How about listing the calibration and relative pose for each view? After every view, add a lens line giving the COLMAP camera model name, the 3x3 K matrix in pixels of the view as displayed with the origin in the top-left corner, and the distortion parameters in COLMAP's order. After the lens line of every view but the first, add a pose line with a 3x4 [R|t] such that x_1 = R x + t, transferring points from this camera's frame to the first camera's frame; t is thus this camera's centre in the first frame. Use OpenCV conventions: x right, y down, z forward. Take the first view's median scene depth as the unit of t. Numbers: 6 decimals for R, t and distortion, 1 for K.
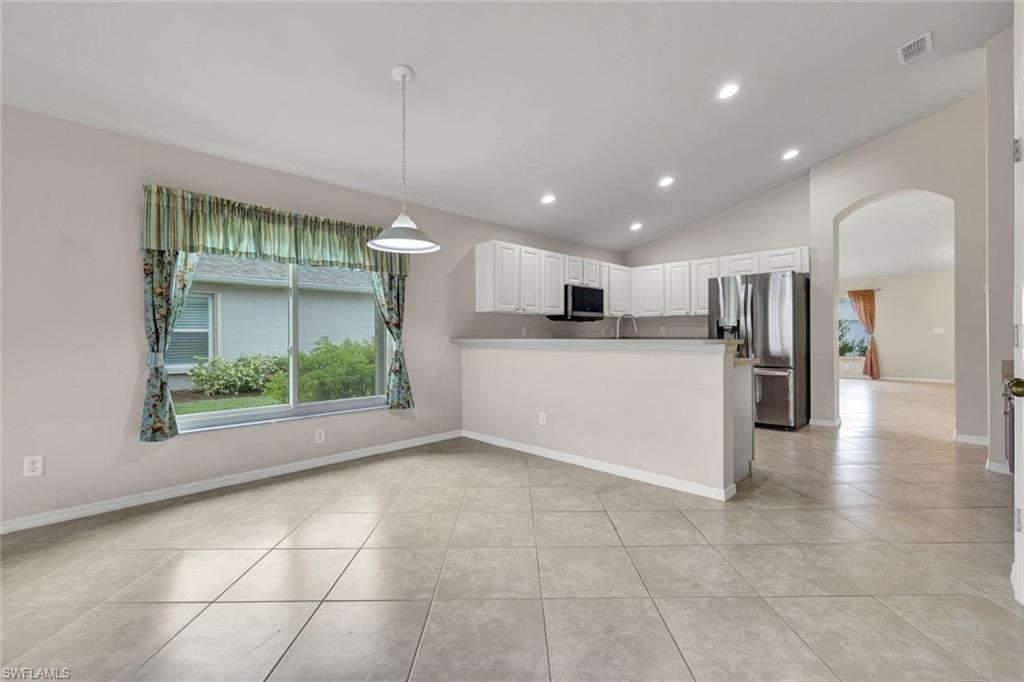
lens RADIAL K [[444.6, 0, 514.2], [0, 444.6, 334.6], [0, 0, 1]] dist [0.000235, 0.000120]
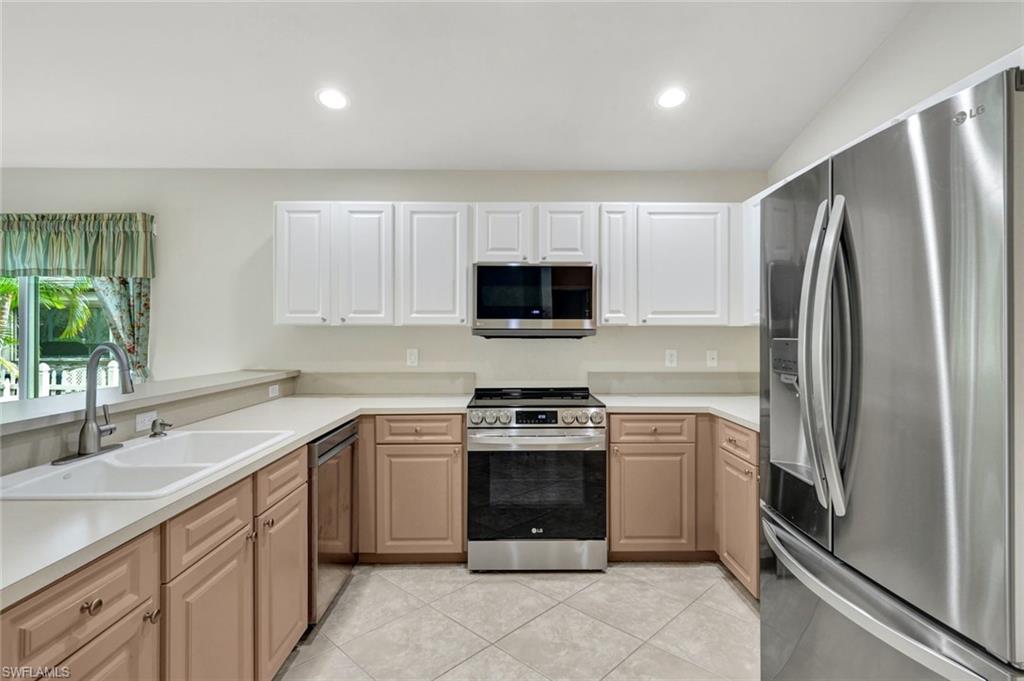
lens RADIAL K [[513.3, 0, 514.3], [0, 513.3, 334.3], [0, 0, 1]] dist [0.001491, -0.000508]
pose [[0.713865, -0.011724, -0.700185, 0.520065], [-0.005929, 0.999723, -0.022785, -0.023087], [0.700259, 0.020416, 0.713597, 0.618410]]
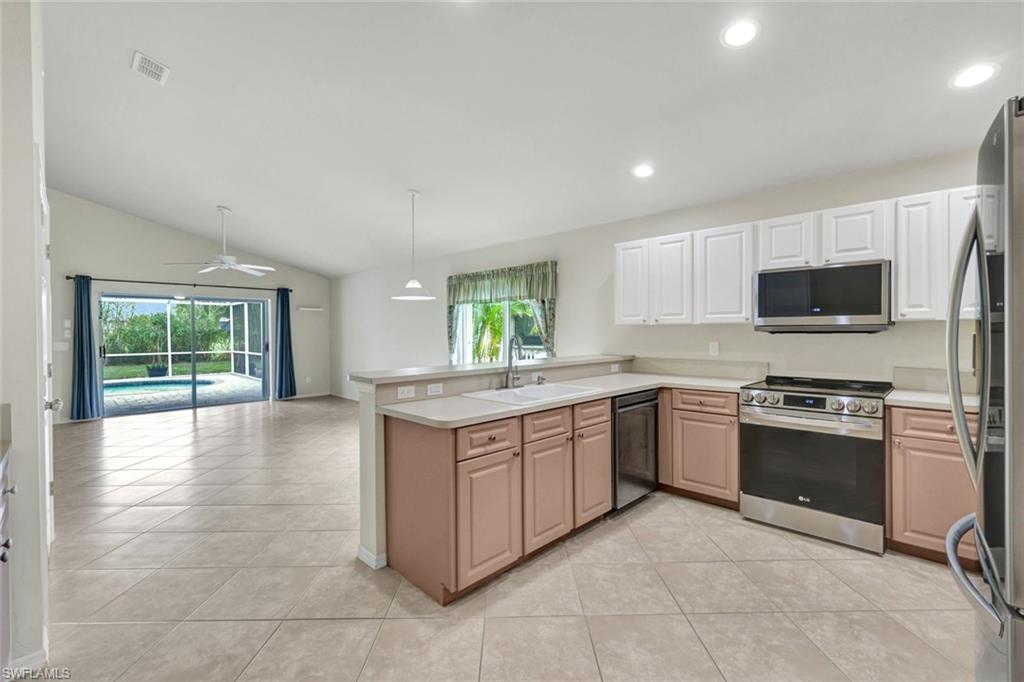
lens RADIAL K [[444.6, 0, 514.2], [0, 444.6, 334.6], [0, 0, 1]] dist [0.000235, 0.000120]
pose [[0.010416, -0.006620, -0.999924, 0.674395], [-0.015312, 0.999860, -0.006779, -0.020897], [0.999829, 0.015382, 0.010313, 0.657113]]
